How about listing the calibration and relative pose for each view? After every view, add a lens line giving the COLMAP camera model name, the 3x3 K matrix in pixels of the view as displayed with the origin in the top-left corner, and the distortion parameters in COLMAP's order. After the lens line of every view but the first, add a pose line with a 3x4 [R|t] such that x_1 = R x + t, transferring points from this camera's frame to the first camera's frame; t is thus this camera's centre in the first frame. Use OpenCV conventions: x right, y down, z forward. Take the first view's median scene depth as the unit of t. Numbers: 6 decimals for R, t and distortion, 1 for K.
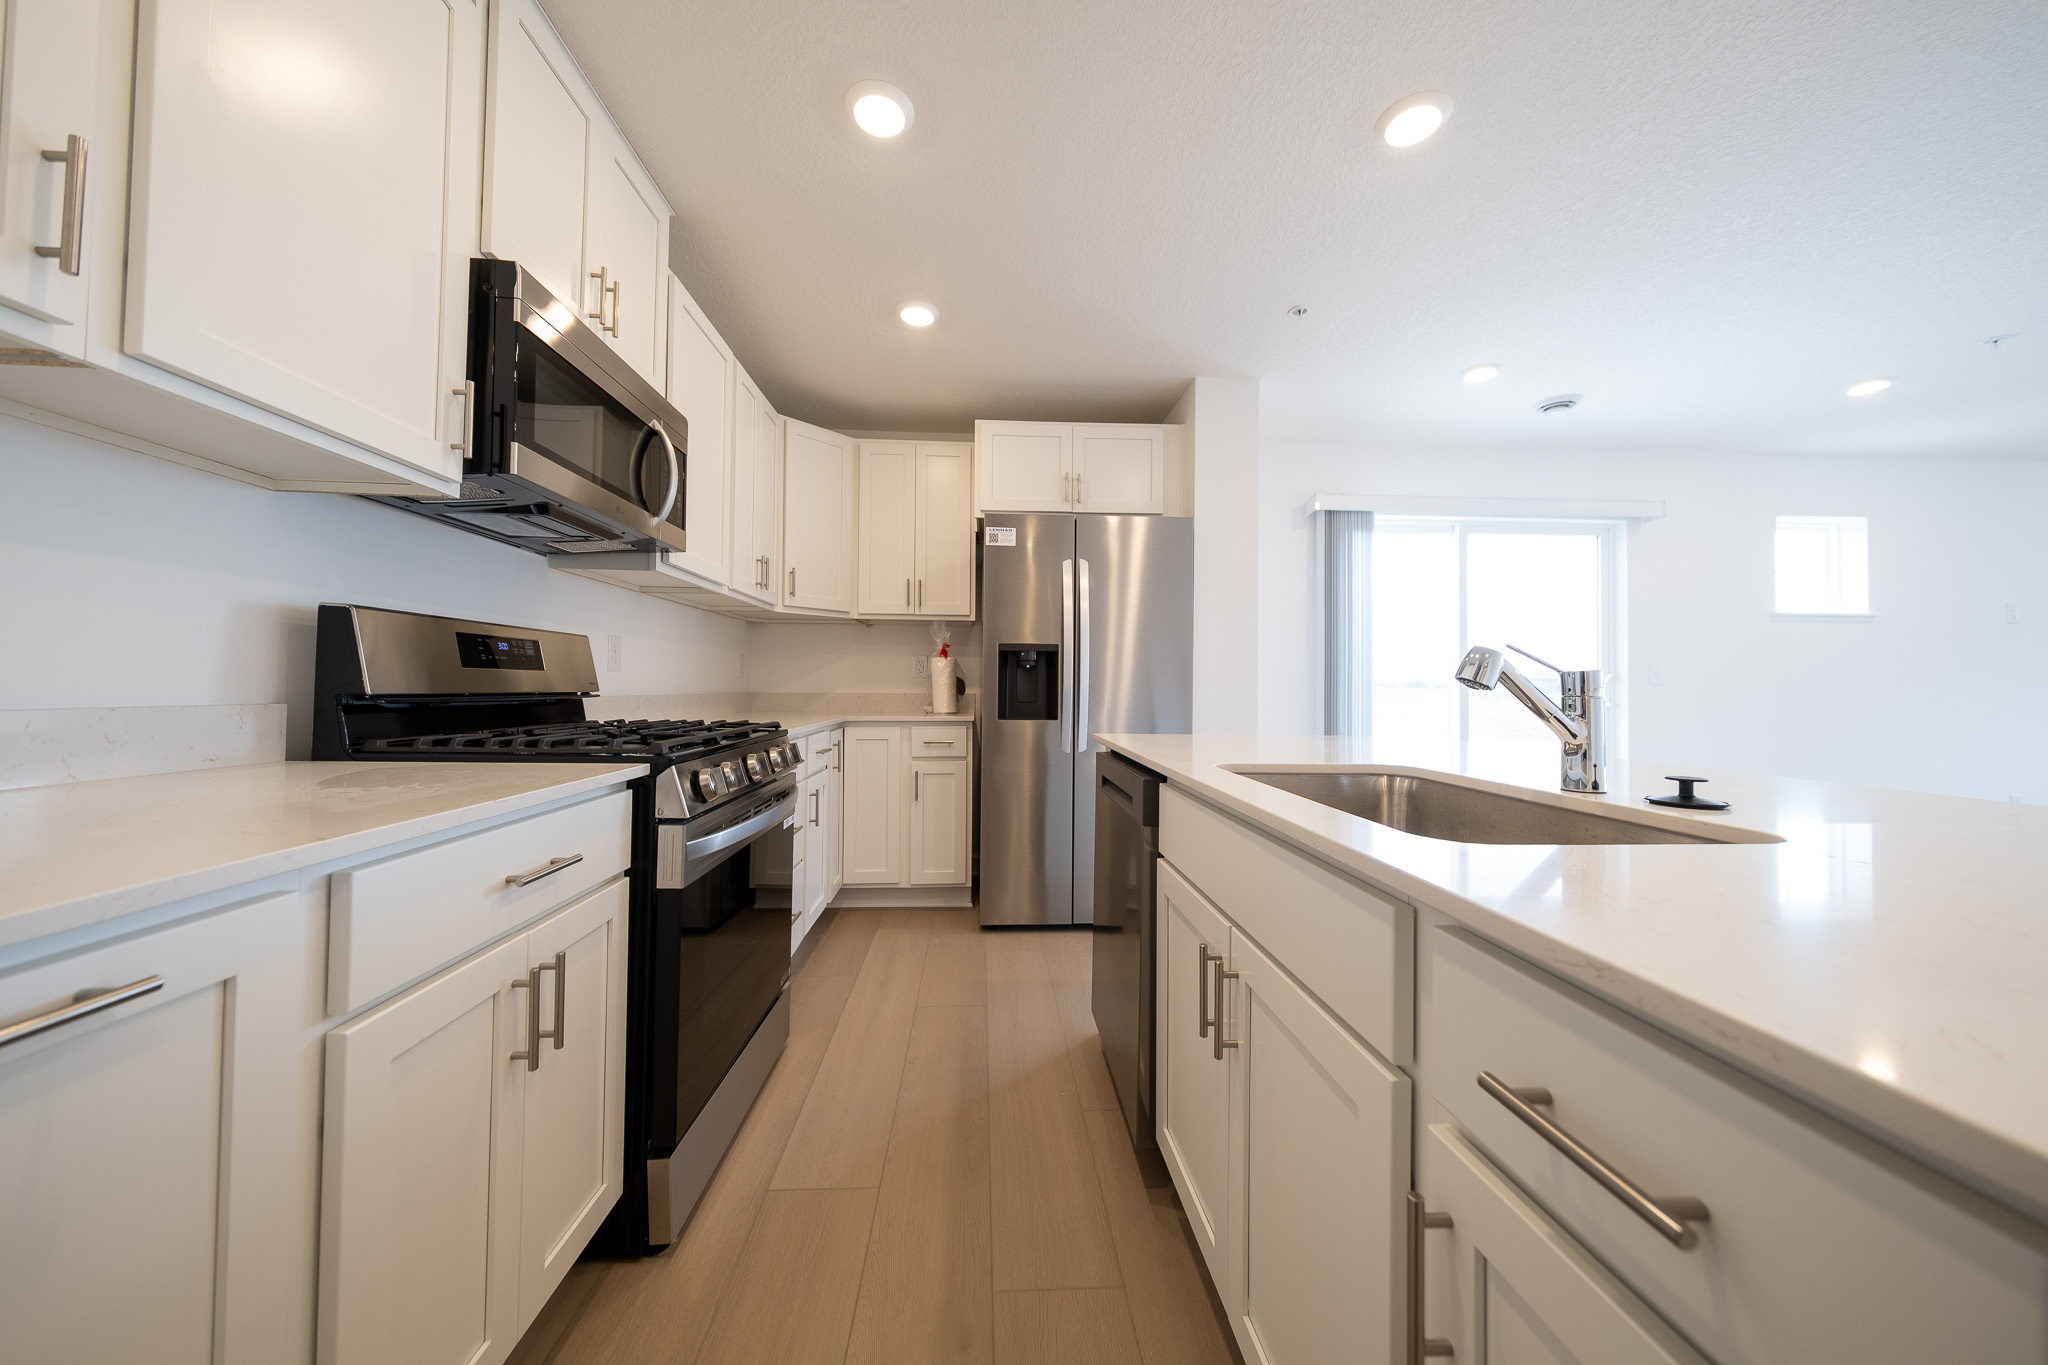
lens RADIAL K [[692.4, 0, 1024.9], [0, 692.4, 672.7], [0, 0, 1]] dist [0.000783, 0.000018]
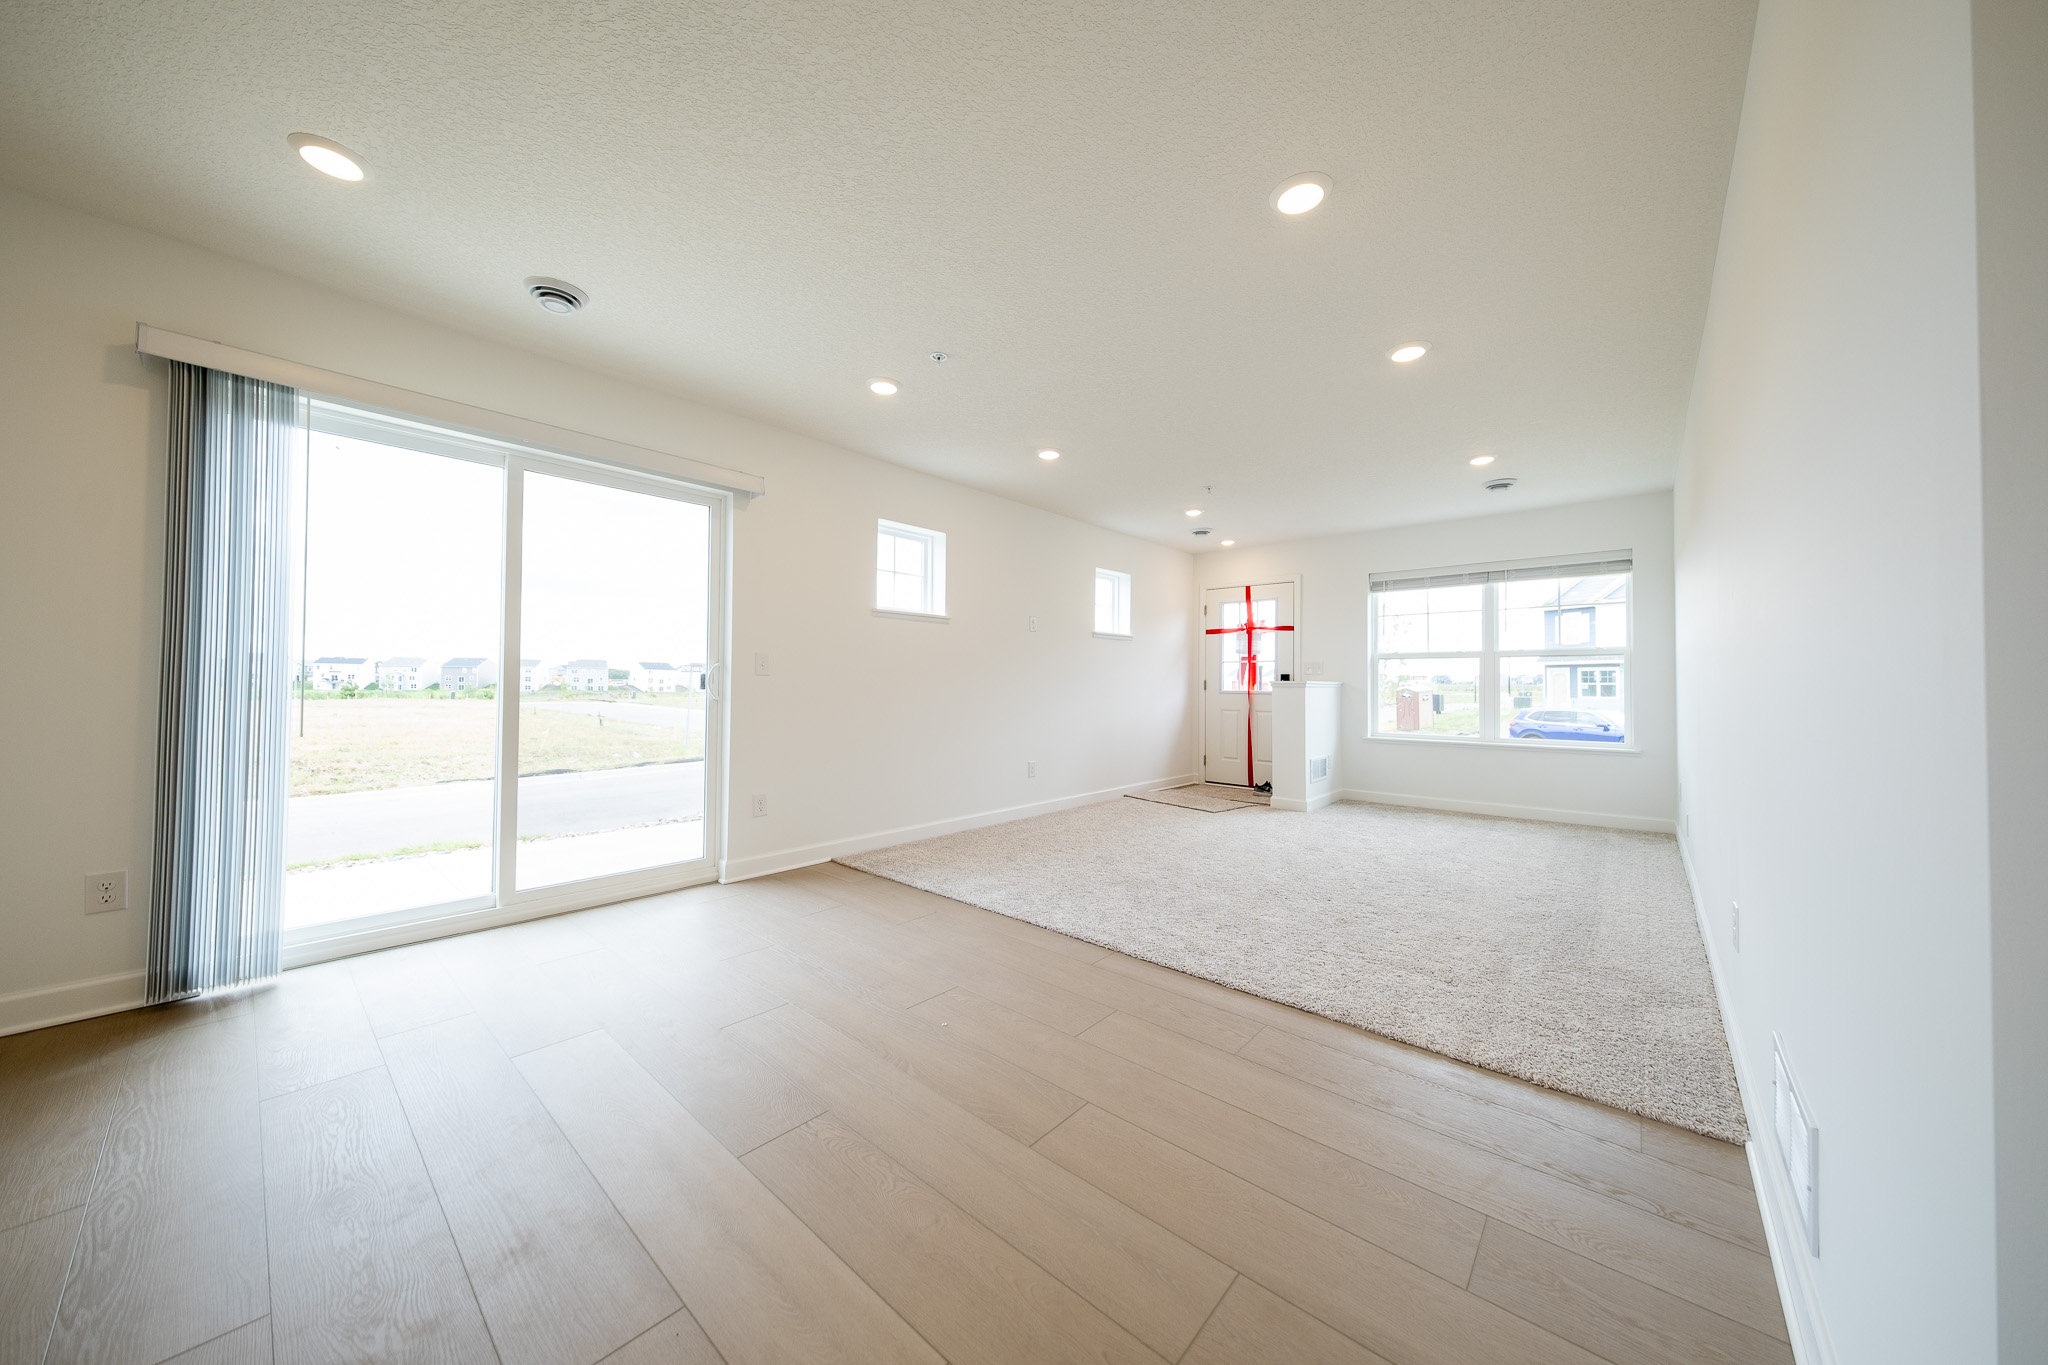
lens RADIAL K [[692.4, 0, 1024.9], [0, 692.4, 672.7], [0, 0, 1]] dist [0.000783, 0.000018]
pose [[0.684572, 0.007413, 0.728908, 0.471395], [-0.013200, 0.999910, 0.002227, 0.006575], [-0.728826, -0.011146, 0.684608, 0.105134]]
